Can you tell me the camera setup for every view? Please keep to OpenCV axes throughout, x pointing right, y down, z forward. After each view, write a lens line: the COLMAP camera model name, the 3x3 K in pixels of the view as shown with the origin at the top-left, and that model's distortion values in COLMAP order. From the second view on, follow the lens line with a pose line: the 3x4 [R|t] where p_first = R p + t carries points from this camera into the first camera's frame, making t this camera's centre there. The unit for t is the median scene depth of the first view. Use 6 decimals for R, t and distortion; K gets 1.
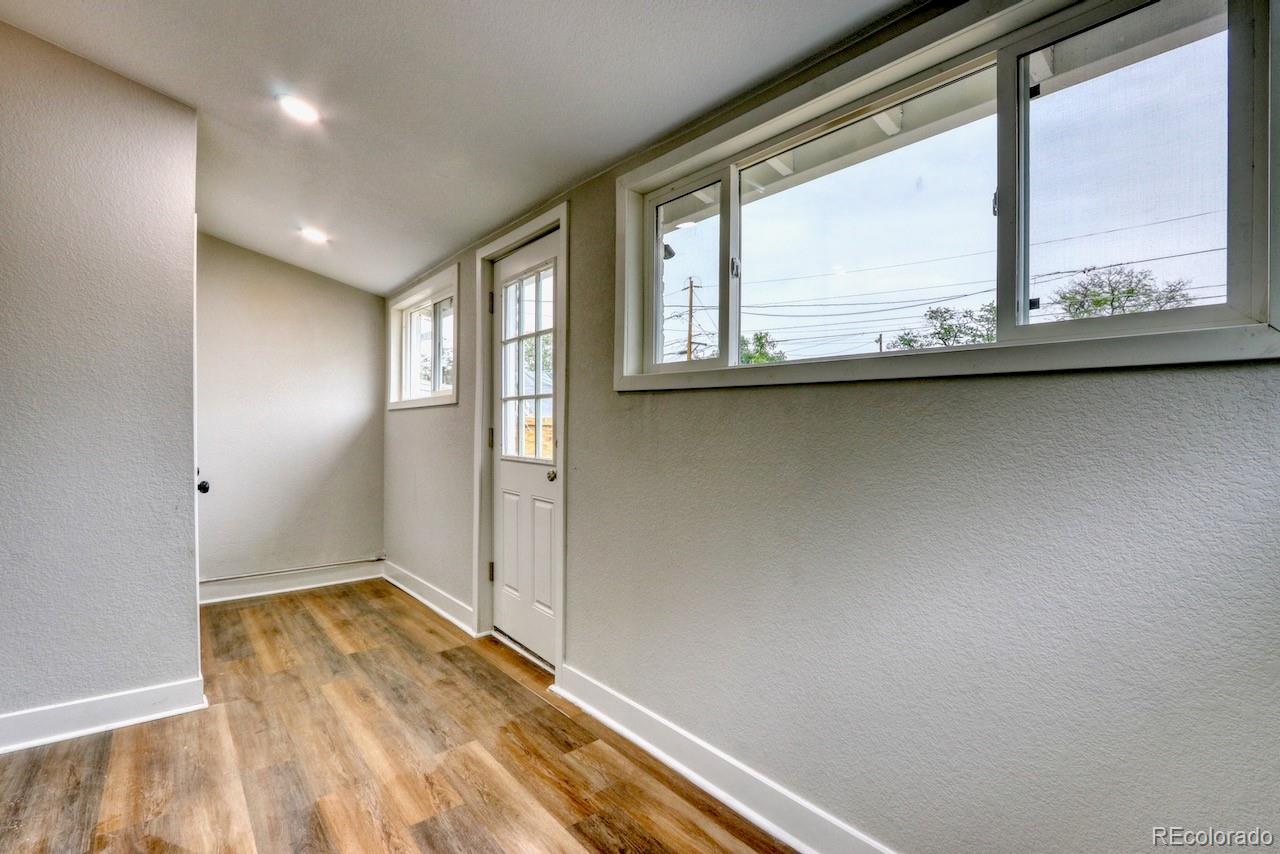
lens RADIAL K [[598.9, 0, 637.5], [0, 598.9, 425.7], [0, 0, 1]] dist [-0.017611, 0.000280]
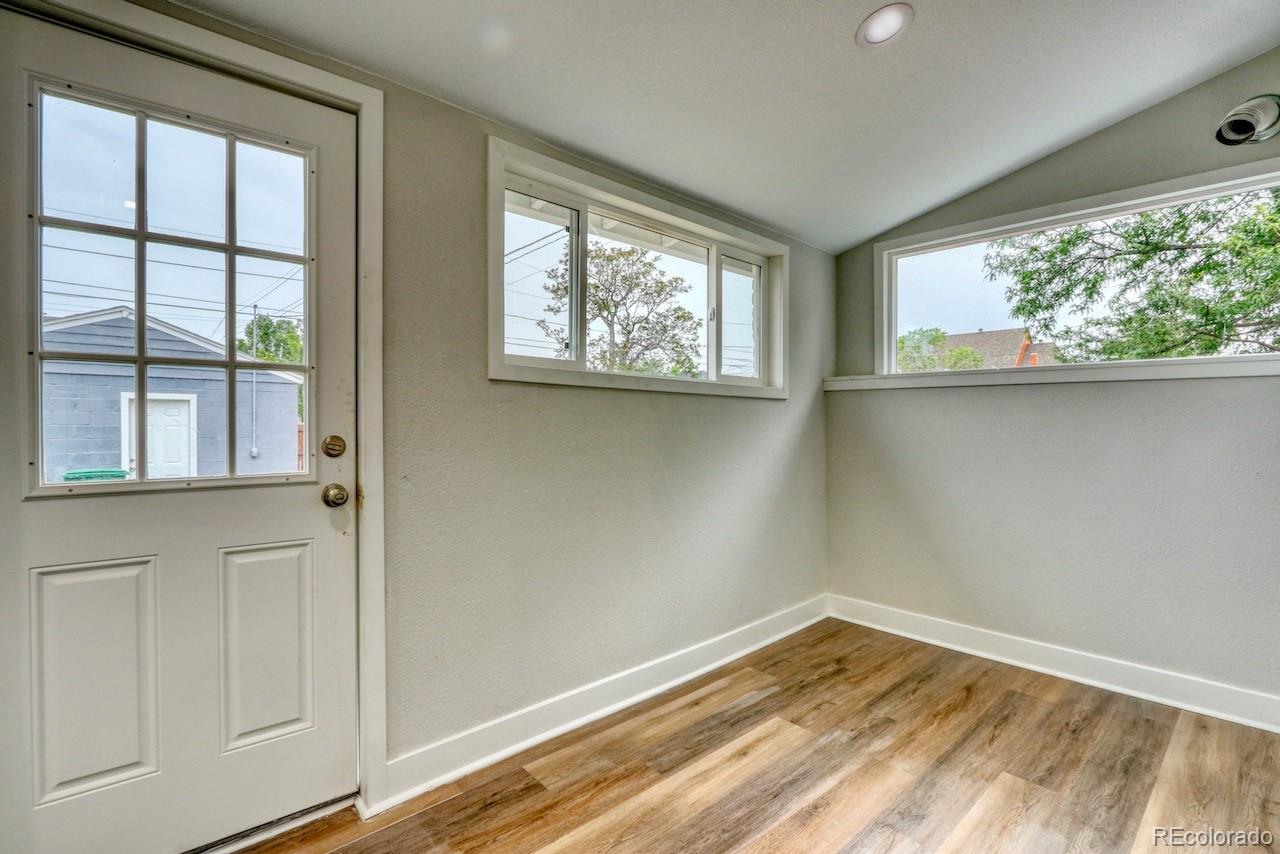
lens RADIAL K [[598.9, 0, 637.5], [0, 598.9, 425.7], [0, 0, 1]] dist [-0.017611, 0.000280]
pose [[-0.059512, -0.018634, 0.998054, -0.998256], [-0.000403, 0.999826, 0.018643, -0.006728], [-0.998228, 0.000707, -0.059509, 0.912037]]
